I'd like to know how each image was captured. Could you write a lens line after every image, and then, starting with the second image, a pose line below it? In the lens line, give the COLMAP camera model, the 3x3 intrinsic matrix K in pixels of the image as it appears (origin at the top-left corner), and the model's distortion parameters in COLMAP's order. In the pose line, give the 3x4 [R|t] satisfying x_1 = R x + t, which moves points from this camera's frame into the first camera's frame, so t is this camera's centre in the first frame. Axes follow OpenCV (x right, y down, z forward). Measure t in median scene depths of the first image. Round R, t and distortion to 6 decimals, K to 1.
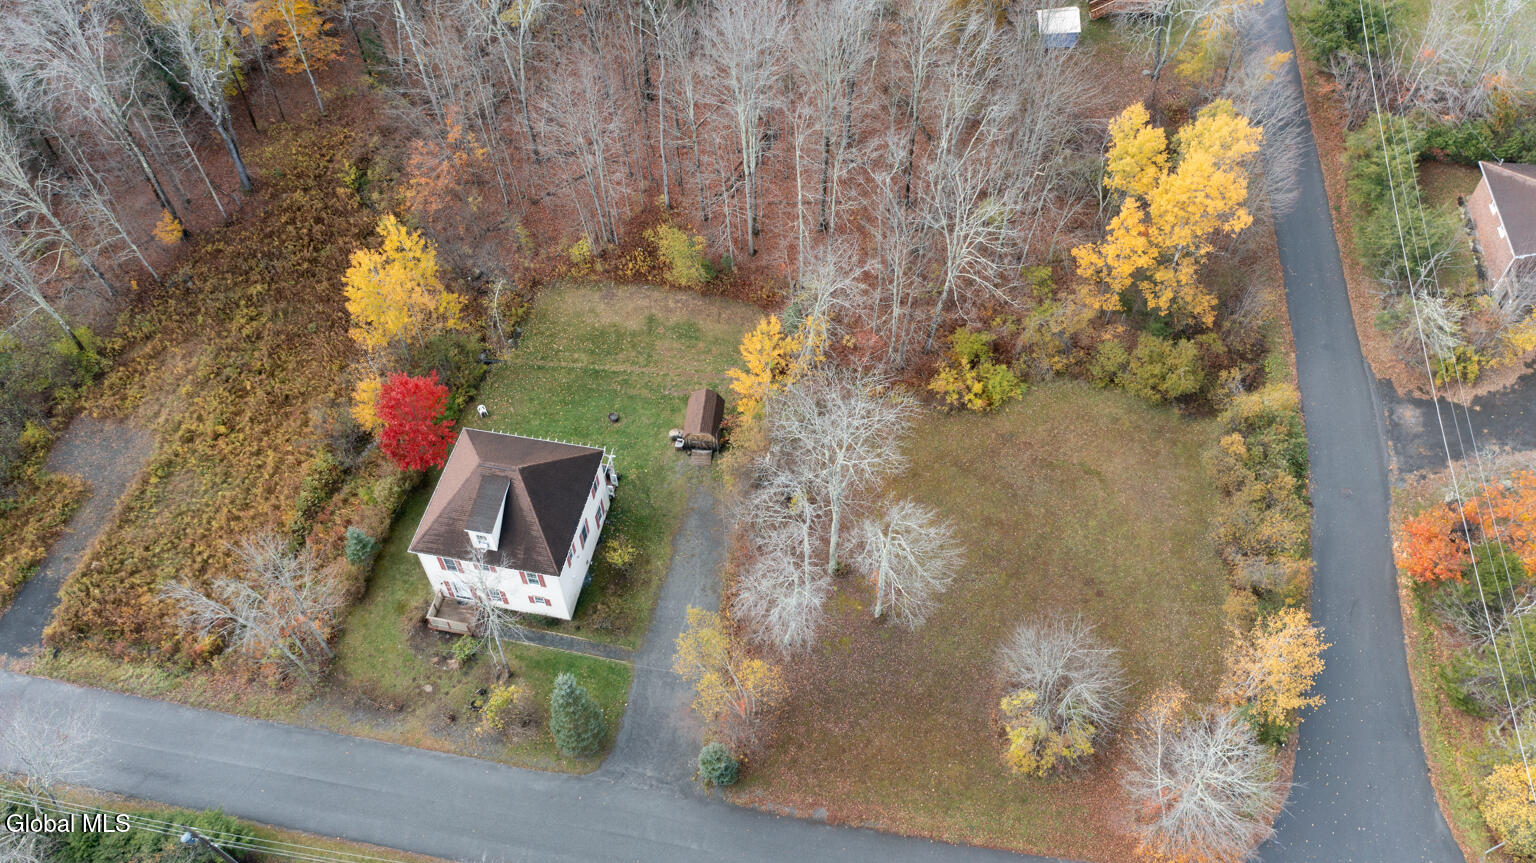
lens RADIAL K [[1208.1, 0, 770.5], [0, 1208.1, 427.5], [0, 0, 1]] dist [-0.023809, 0.004495]
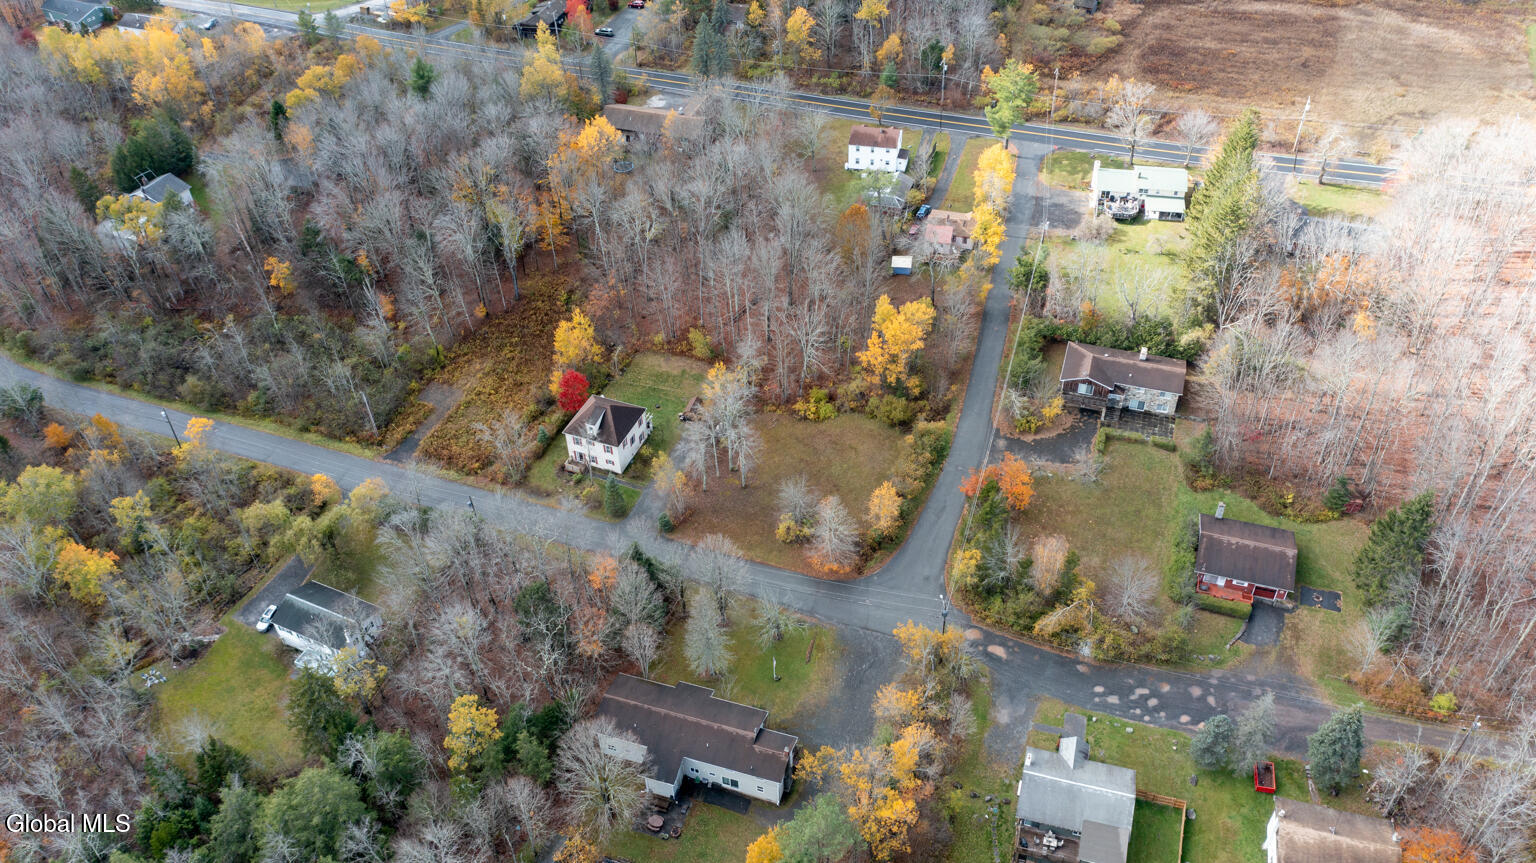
lens RADIAL K [[1208.1, 0, 769.0], [0, 1208.1, 422.7], [0, 0, 1]] dist [-0.023809, 0.004495]
pose [[0.982218, 0.118419, -0.145689, 0.420439], [-0.142930, 0.974800, -0.171277, 0.388903], [0.121735, 0.189055, 0.974392, -1.212499]]
